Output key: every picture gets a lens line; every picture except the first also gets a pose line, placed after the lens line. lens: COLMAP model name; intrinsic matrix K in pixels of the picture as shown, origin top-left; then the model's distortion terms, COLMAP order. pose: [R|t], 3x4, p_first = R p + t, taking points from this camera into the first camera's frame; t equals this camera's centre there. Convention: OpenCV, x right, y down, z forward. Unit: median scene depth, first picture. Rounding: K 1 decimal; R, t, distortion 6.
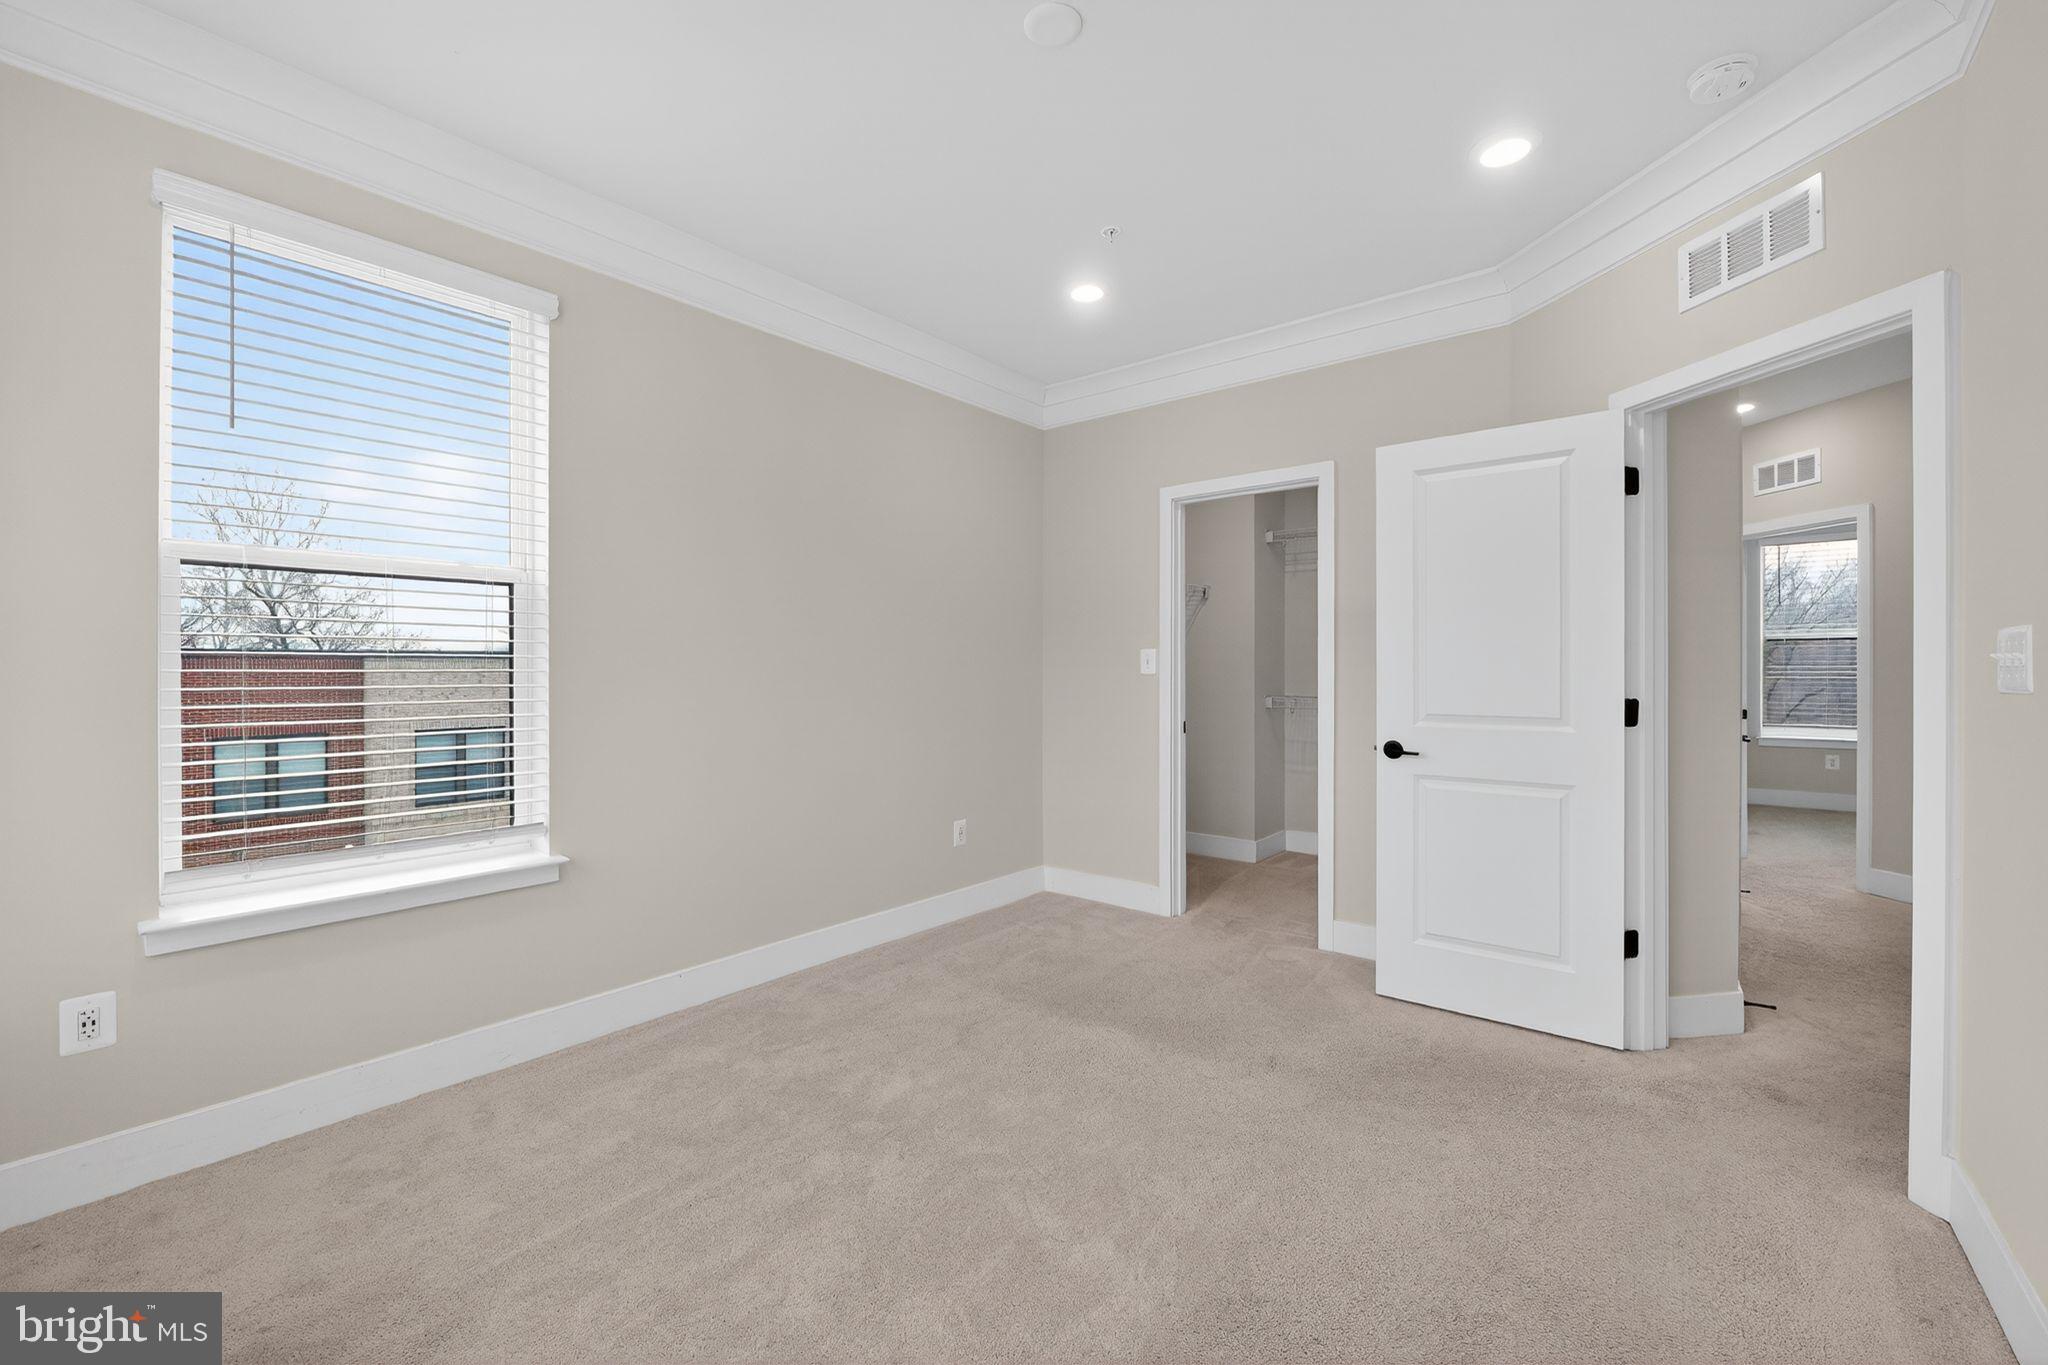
lens RADIAL K [[847.9, 0, 1031.4], [0, 847.9, 664.4], [0, 0, 1]] dist [-0.007305, -0.000723]
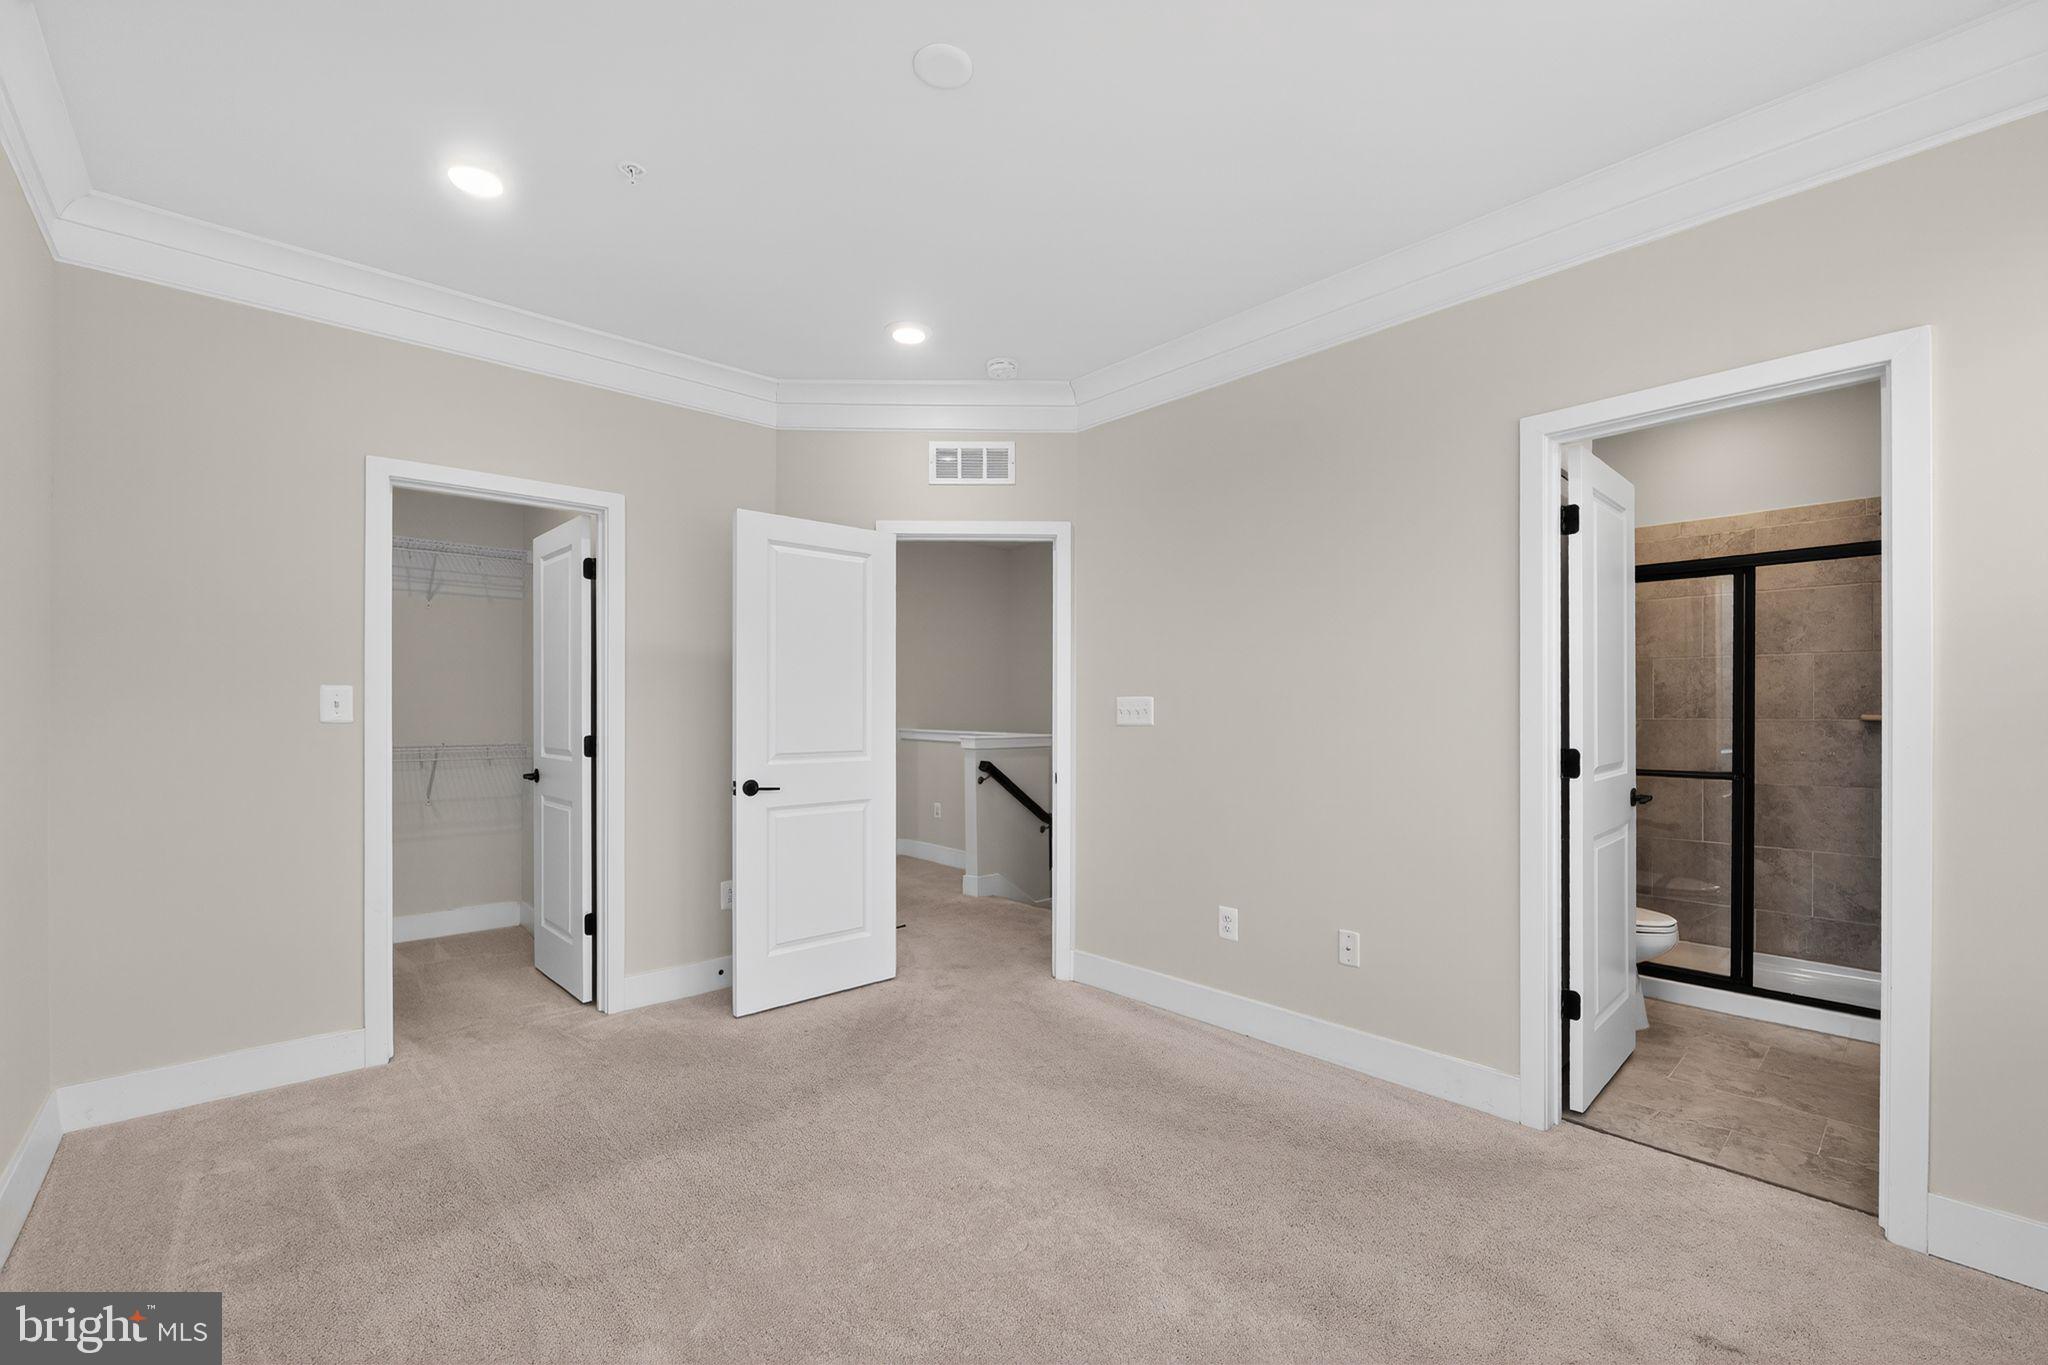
lens RADIAL K [[847.9, 0, 1015.0], [0, 847.9, 701.9], [0, 0, 1]] dist [-0.007305, -0.000723]
pose [[0.156613, 0.009007, 0.987619, -0.600965], [-0.007434, 0.999941, -0.007941, -0.004729], [-0.987632, -0.006098, 0.156671, 0.487807]]
